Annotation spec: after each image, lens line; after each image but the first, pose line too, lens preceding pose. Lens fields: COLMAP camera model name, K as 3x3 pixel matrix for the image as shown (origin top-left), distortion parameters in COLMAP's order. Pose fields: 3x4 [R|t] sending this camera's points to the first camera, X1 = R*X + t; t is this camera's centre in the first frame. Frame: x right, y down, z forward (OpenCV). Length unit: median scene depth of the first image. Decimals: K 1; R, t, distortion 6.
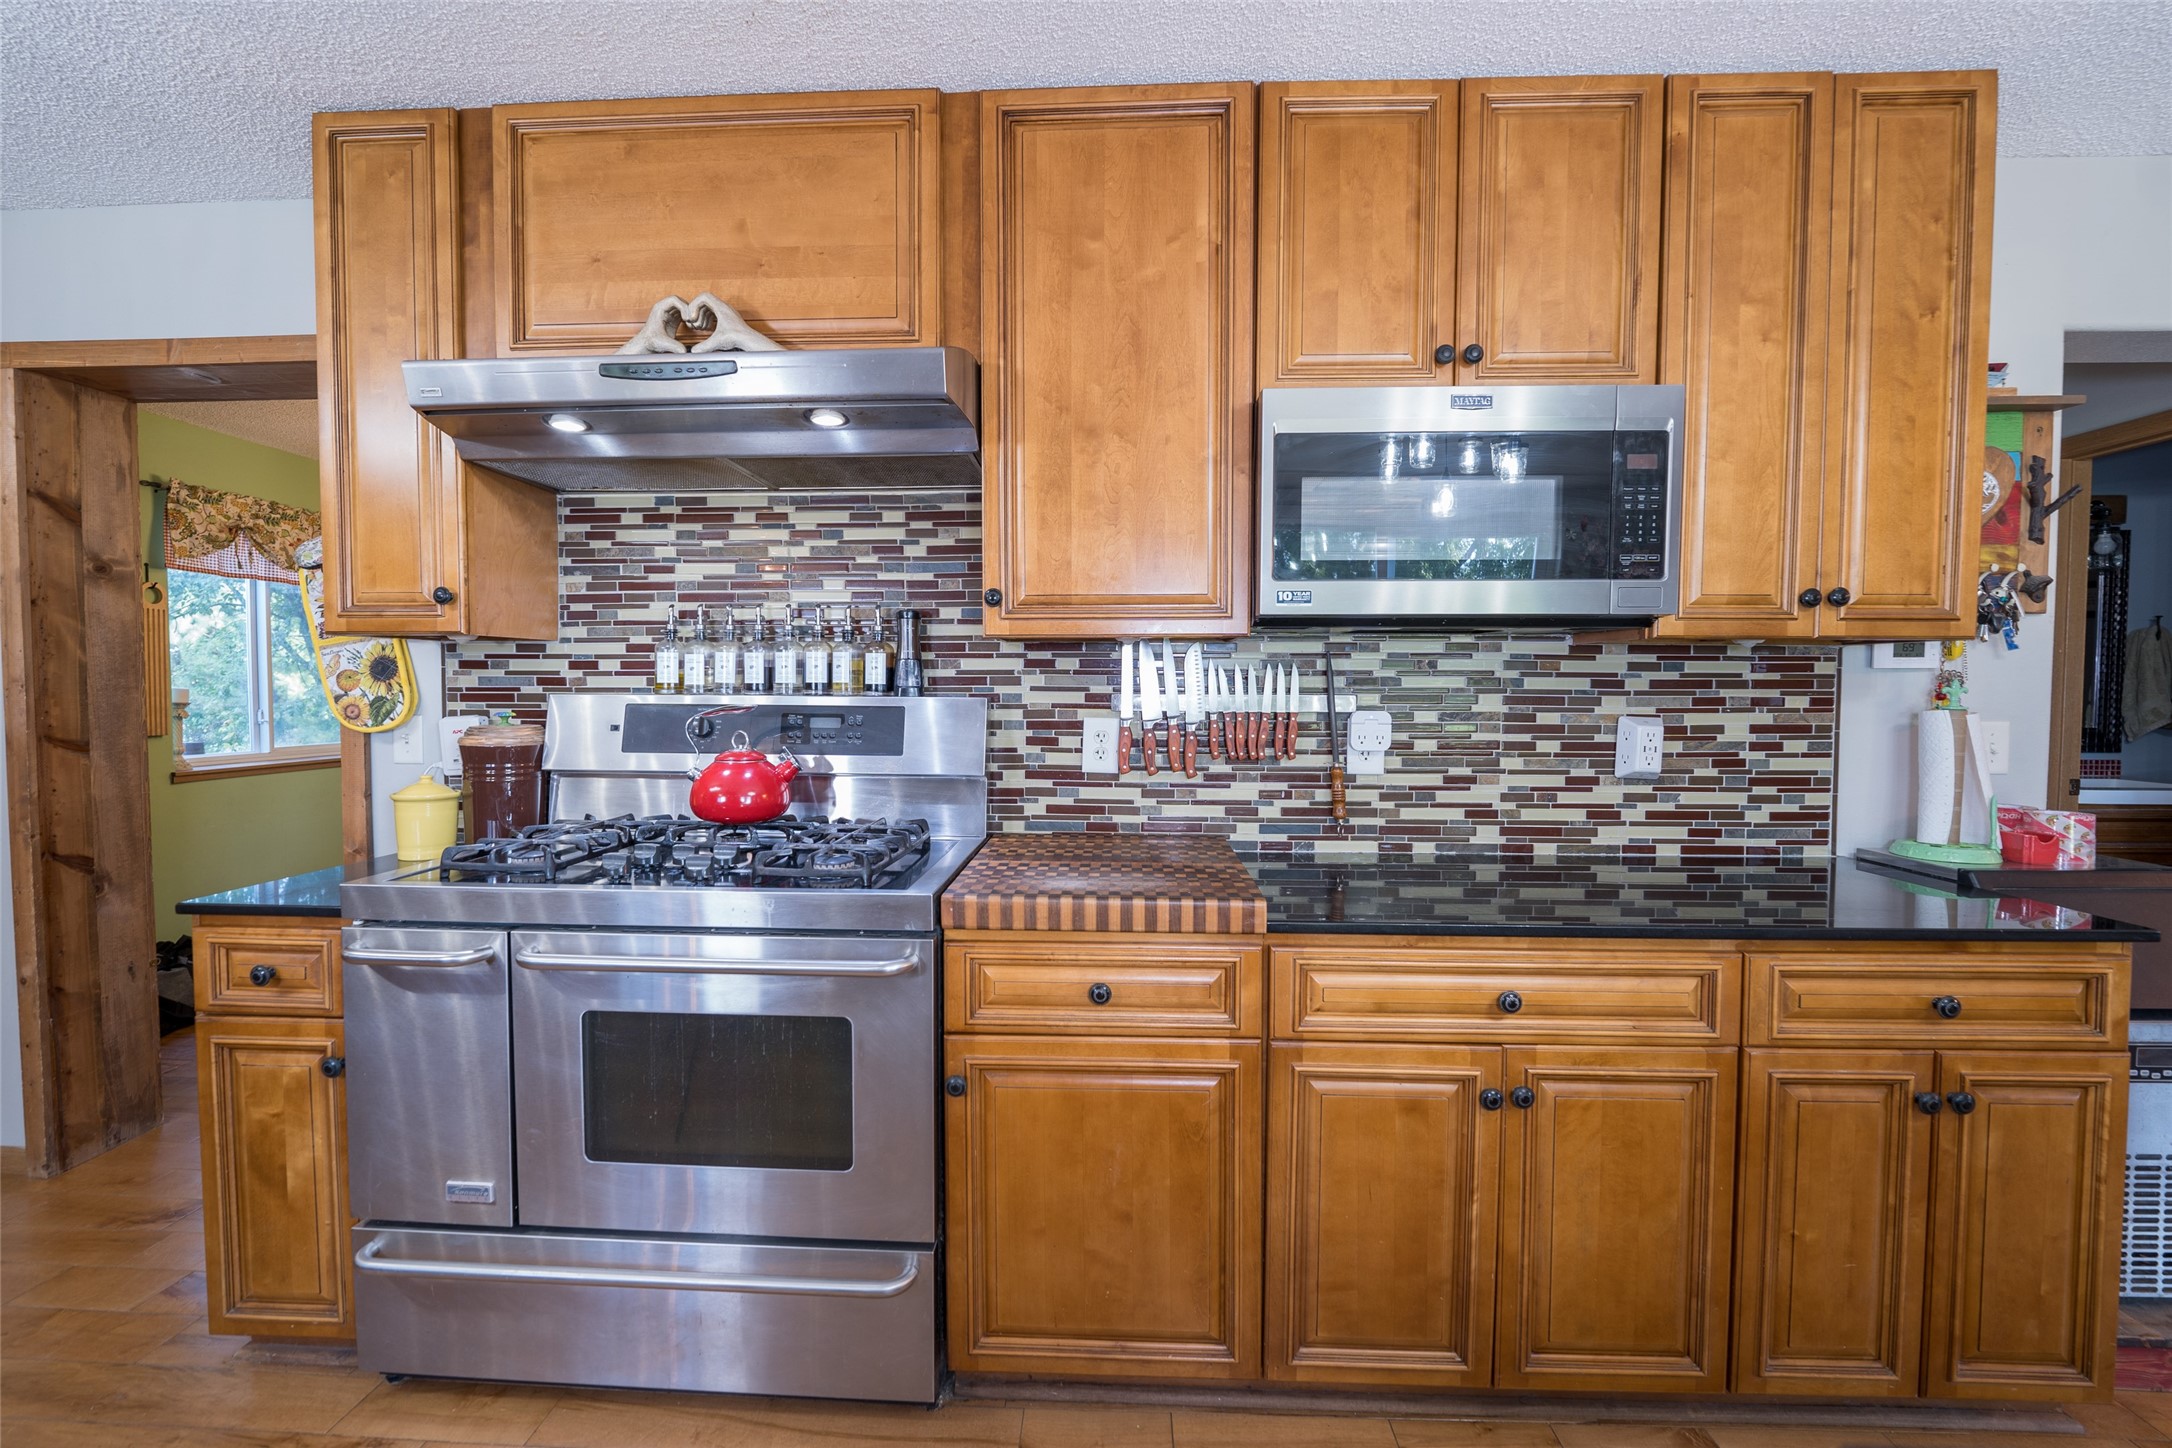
lens RADIAL K [[897.6, 0, 1081.7], [0, 897.6, 721.0], [0, 0, 1]] dist [-0.009663, -0.000929]
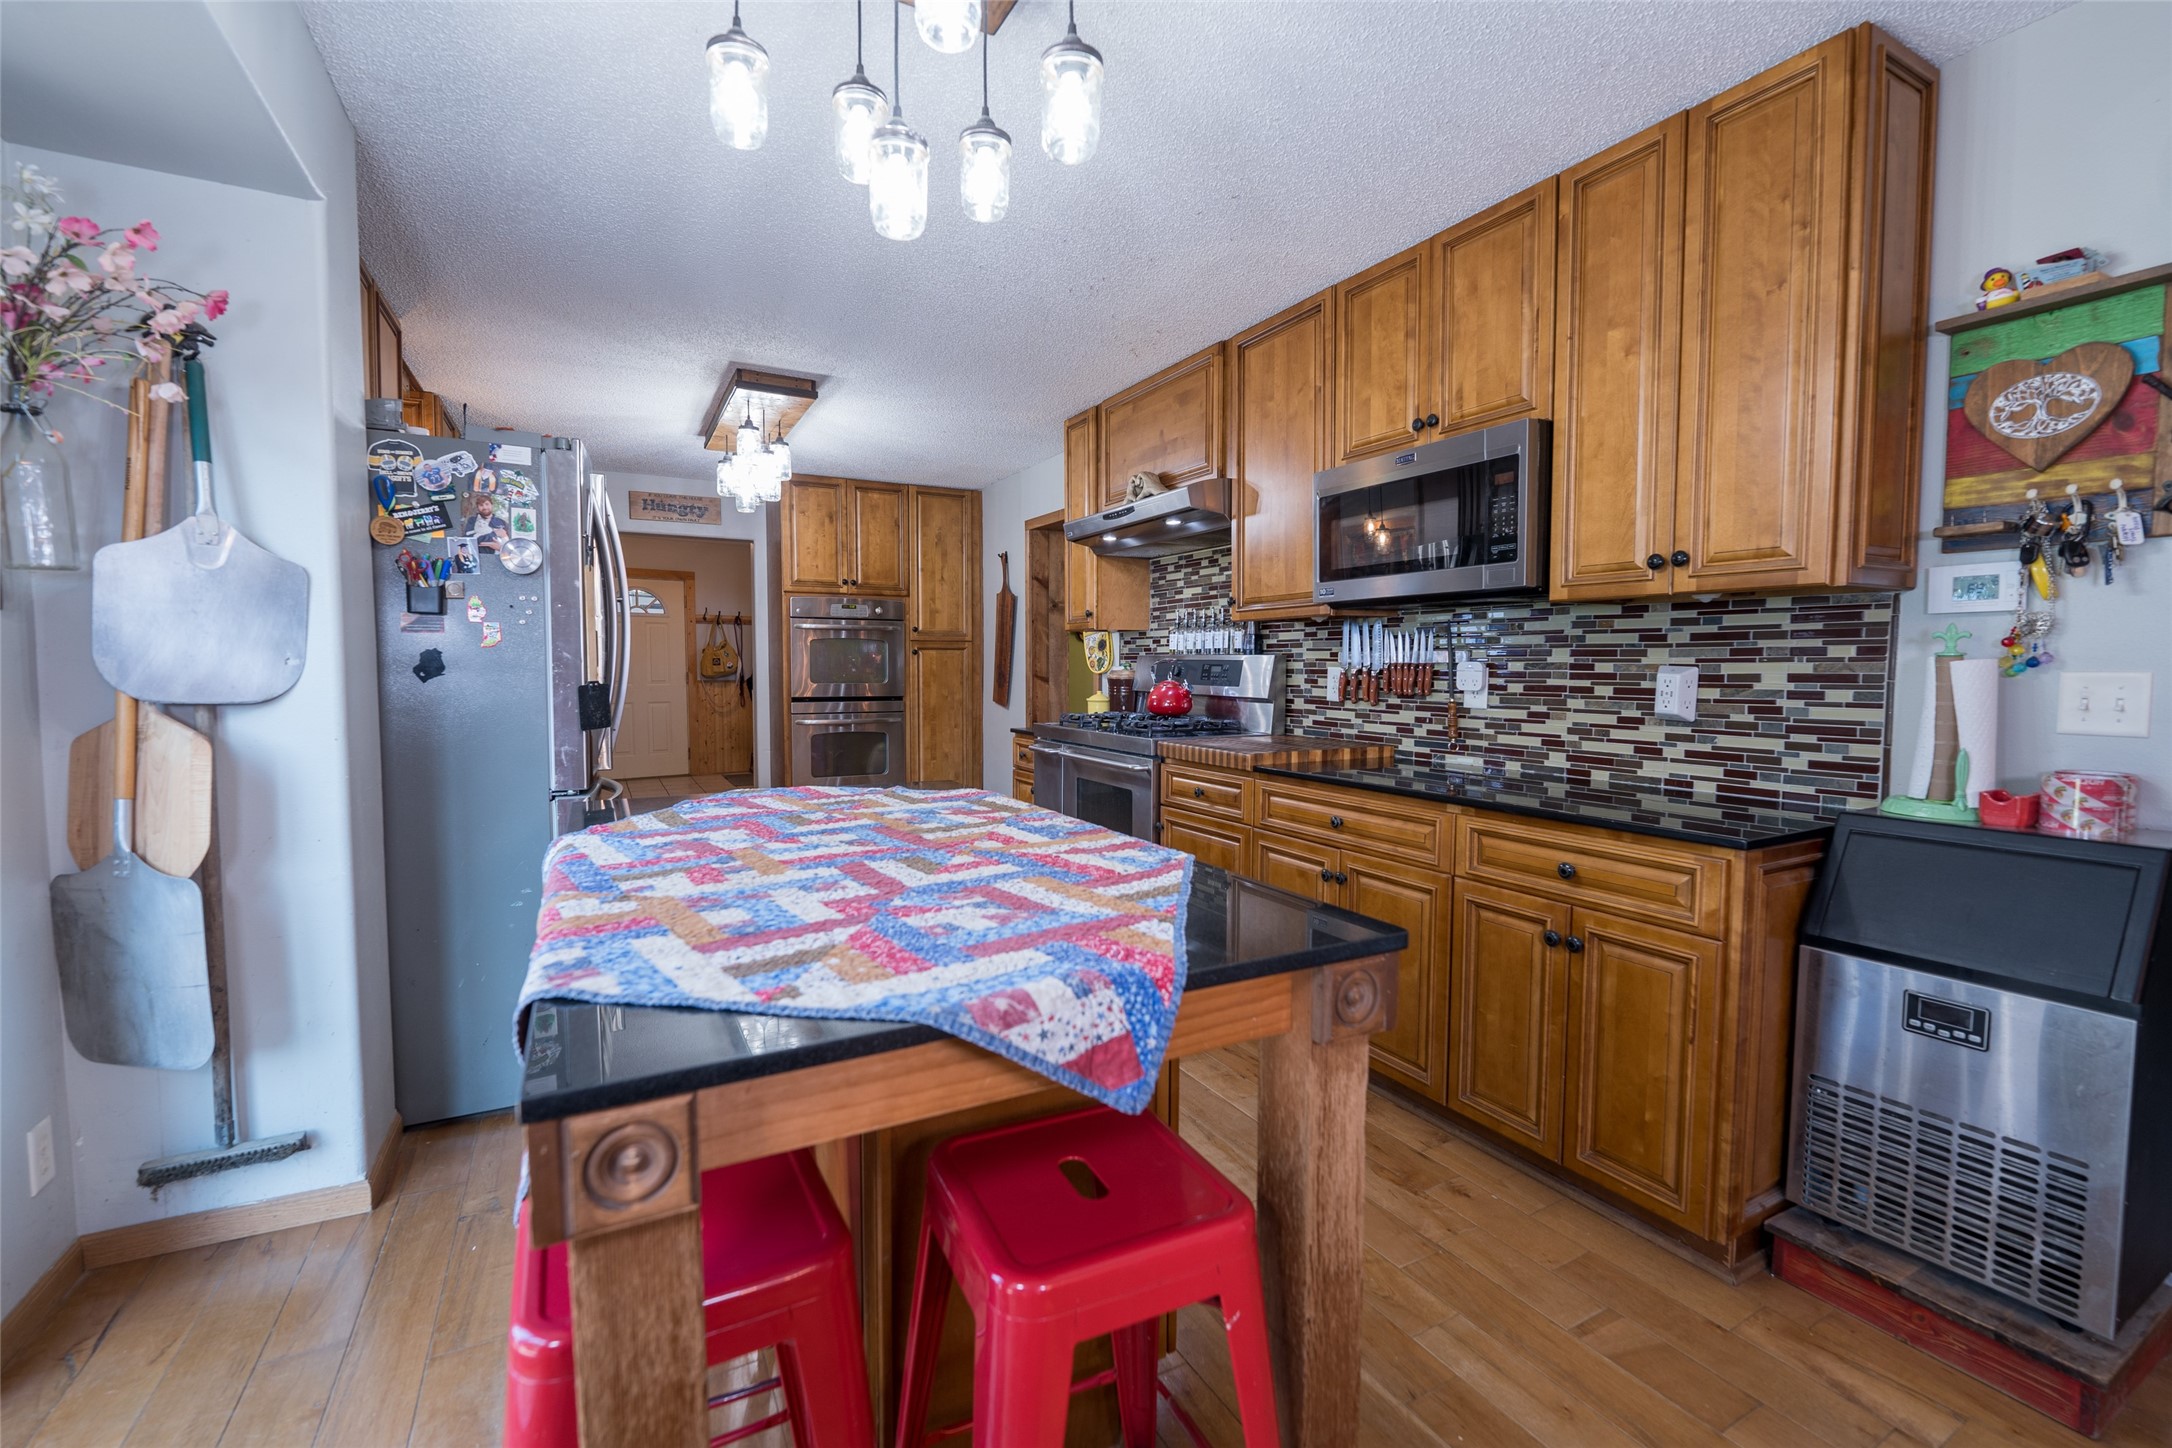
lens RADIAL K [[911.0, 0, 1086.2], [0, 911.0, 729.5], [0, 0, 1]] dist [-0.011812, -0.000325]
pose [[0.518741, 0.059079, -0.852888, 1.206894], [-0.032285, 0.998252, 0.049512, 0.042442], [0.854322, 0.001852, 0.519741, -0.237835]]
